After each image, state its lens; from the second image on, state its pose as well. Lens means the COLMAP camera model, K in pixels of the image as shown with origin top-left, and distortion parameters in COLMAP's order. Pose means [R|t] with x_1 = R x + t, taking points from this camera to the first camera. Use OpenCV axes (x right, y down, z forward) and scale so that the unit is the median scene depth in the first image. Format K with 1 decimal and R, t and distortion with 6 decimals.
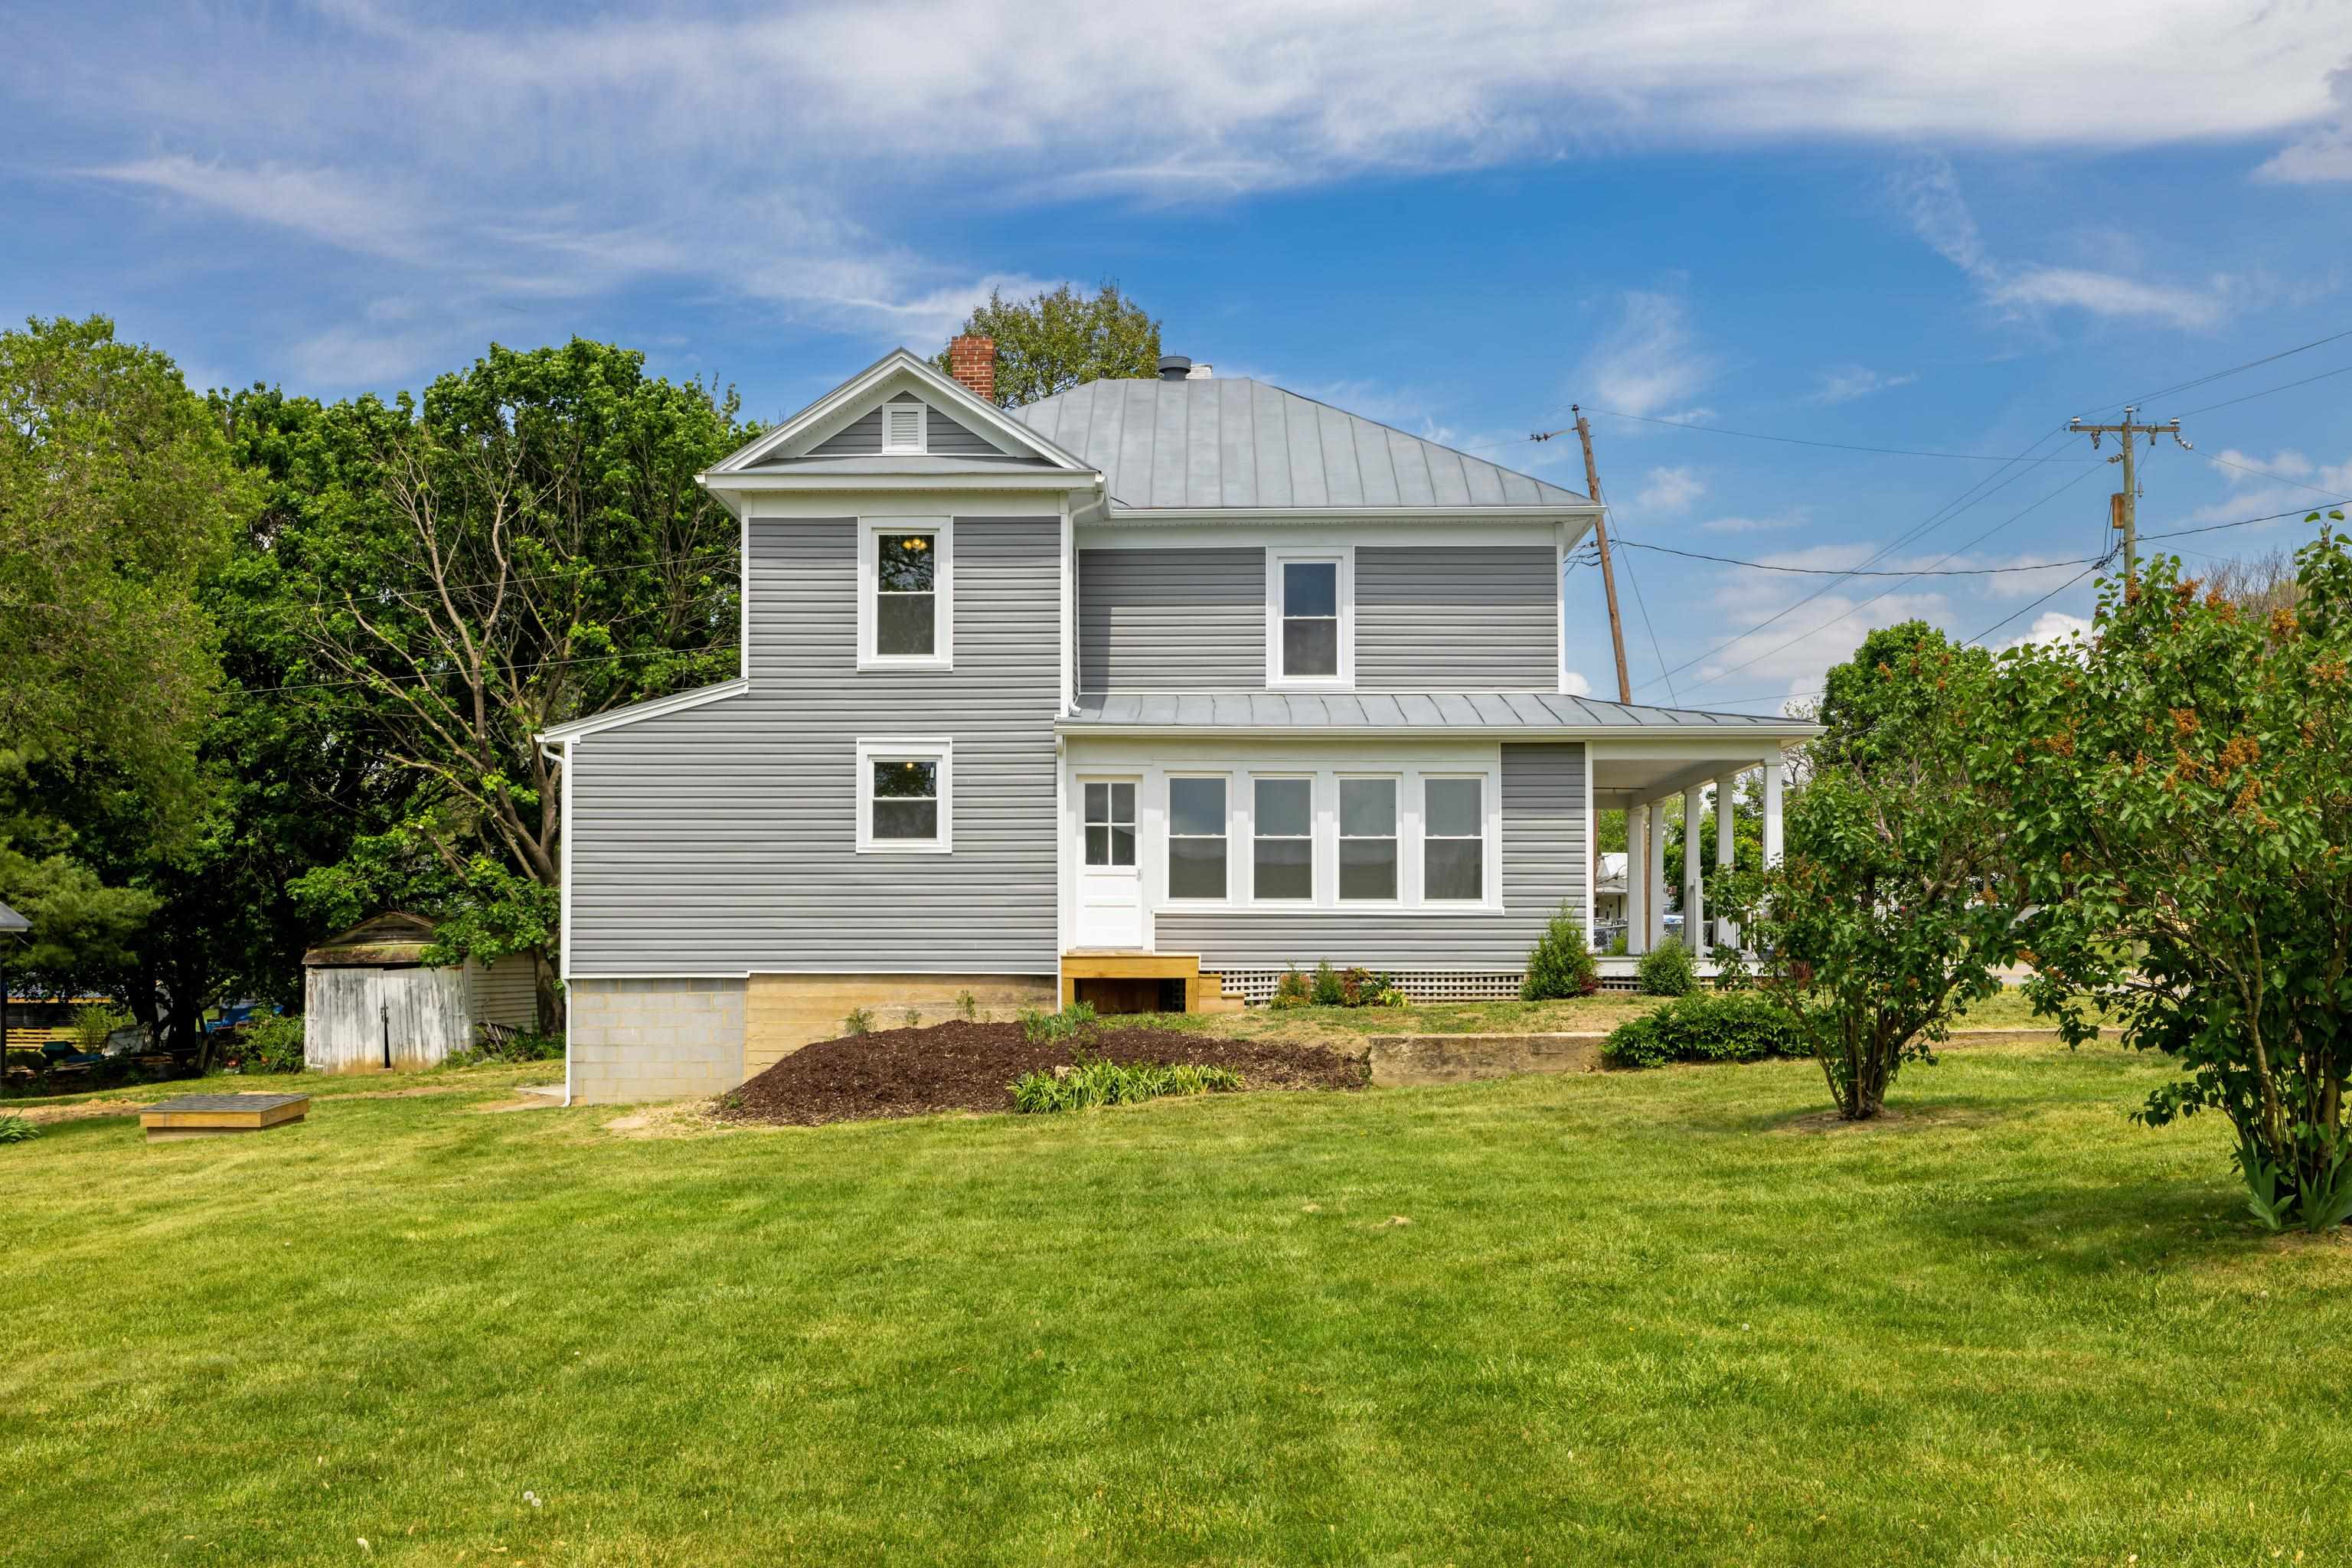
lens RADIAL K [[2341.5, 0, 1188.0], [0, 2341.5, 927.3], [0, 0, 1]] dist [-0.009013, 0.019224]
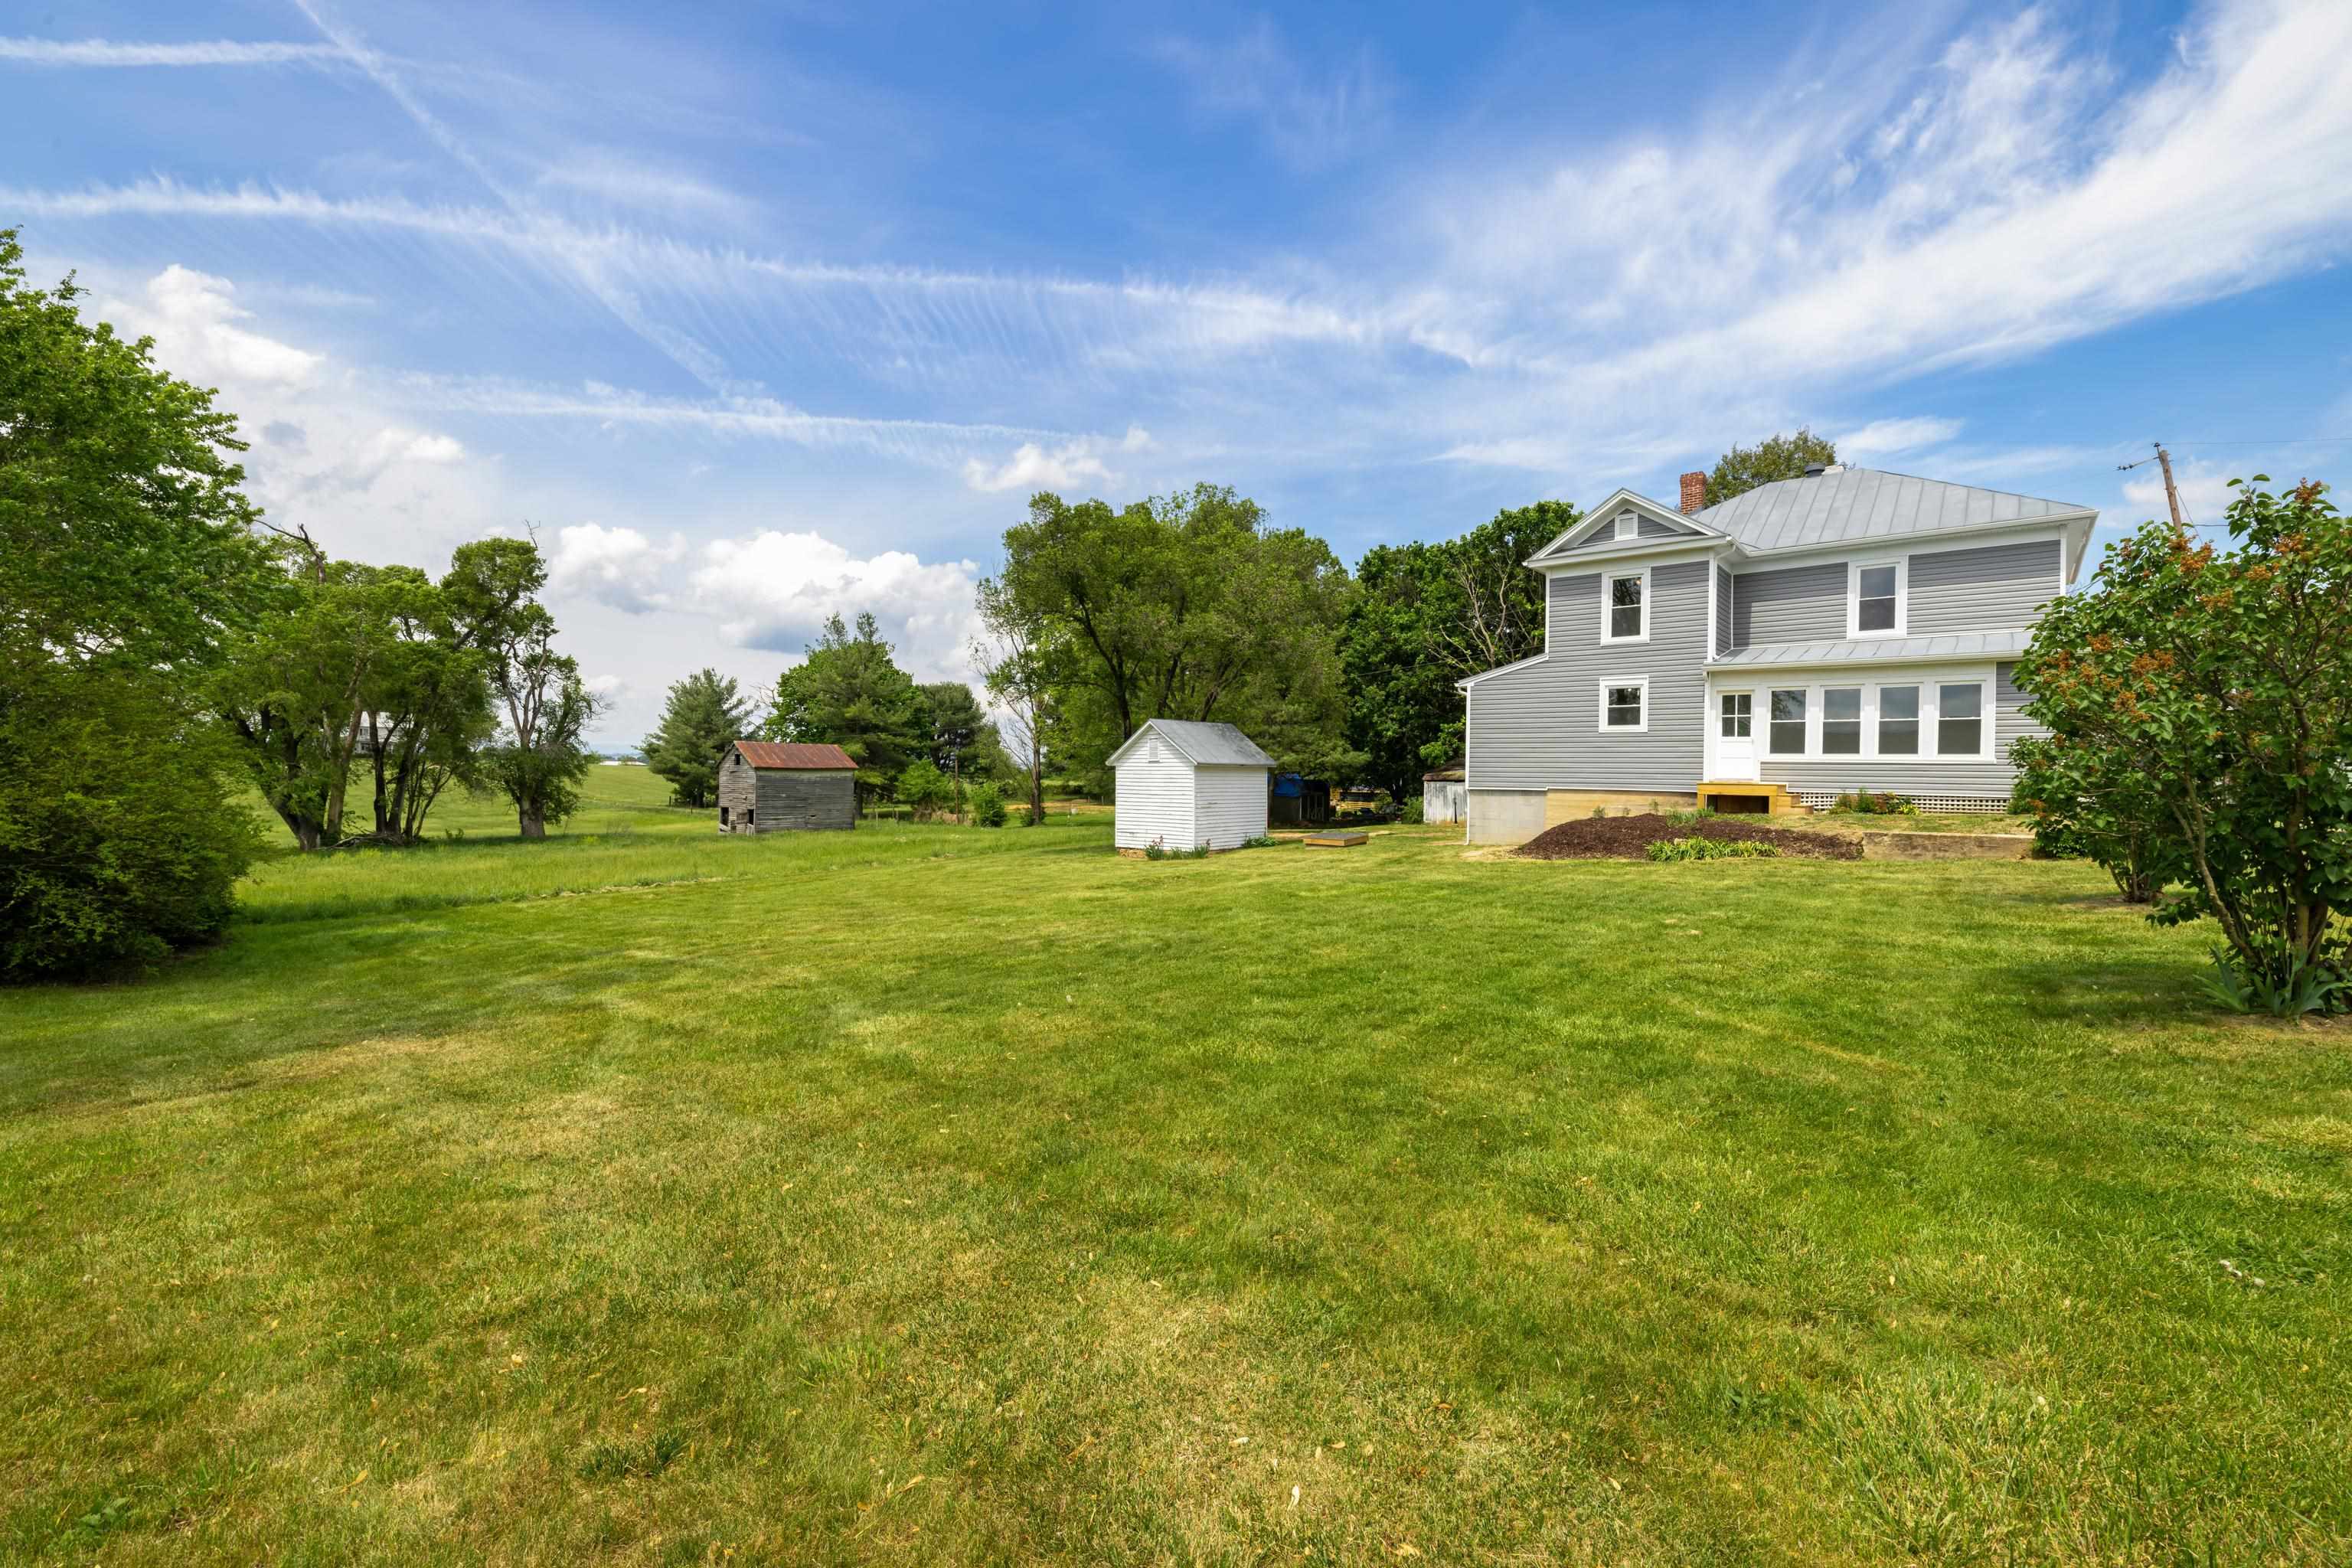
lens RADIAL K [[999.2, 0, 1174.4], [0, 999.2, 777.1], [0, 0, 1]] dist [0.002345, 0.000187]
pose [[0.770335, 0.013771, -0.637490, 0.138118], [-0.003864, 0.999849, 0.016929, -0.005227], [0.637627, -0.010578, 0.770272, 0.061300]]
